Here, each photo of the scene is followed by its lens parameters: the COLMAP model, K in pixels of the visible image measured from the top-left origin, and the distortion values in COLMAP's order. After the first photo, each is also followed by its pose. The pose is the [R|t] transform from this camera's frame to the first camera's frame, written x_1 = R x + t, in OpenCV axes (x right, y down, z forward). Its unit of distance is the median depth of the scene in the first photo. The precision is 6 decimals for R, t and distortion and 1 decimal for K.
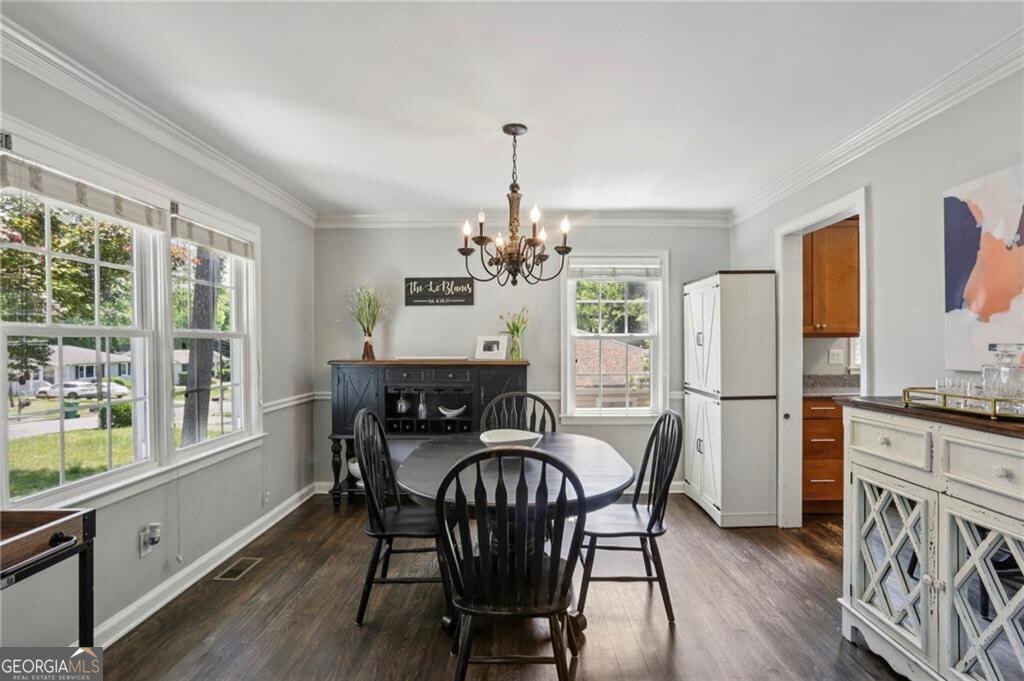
lens RADIAL K [[498.1, 0, 511.2], [0, 498.1, 338.8], [0, 0, 1]] dist [-0.048379, 0.028265]
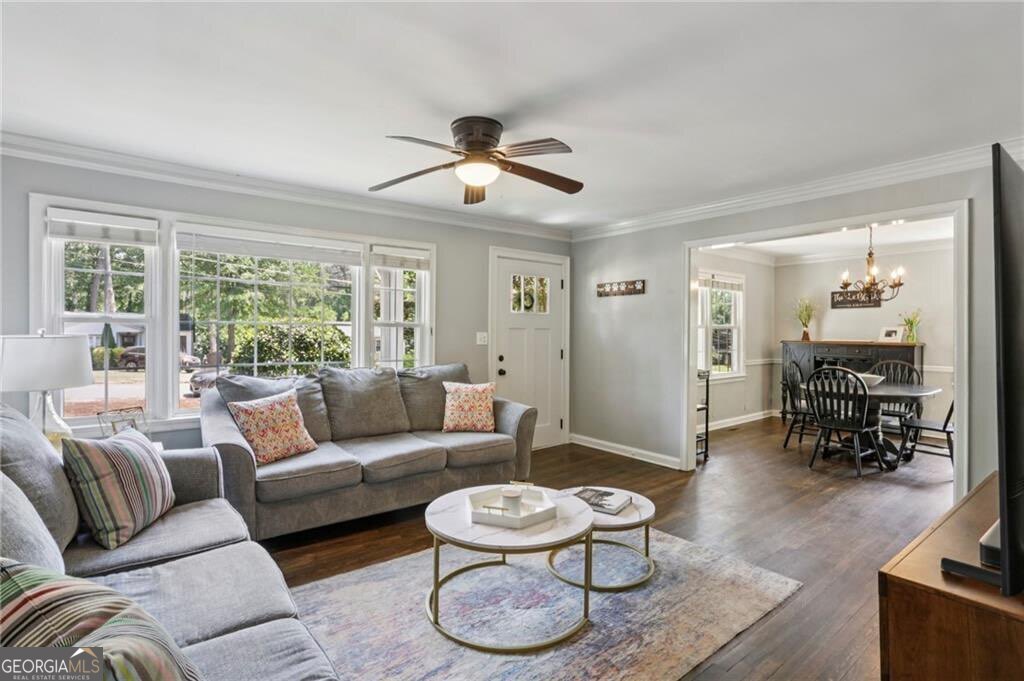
lens RADIAL K [[498.1, 0, 511.2], [0, 498.1, 338.8], [0, 0, 1]] dist [-0.048379, 0.028265]
pose [[0.629057, 0.017486, -0.777163, 0.403801], [-0.000485, 0.999756, 0.022102, -0.002600], [0.777359, -0.013527, 0.628911, -0.890218]]
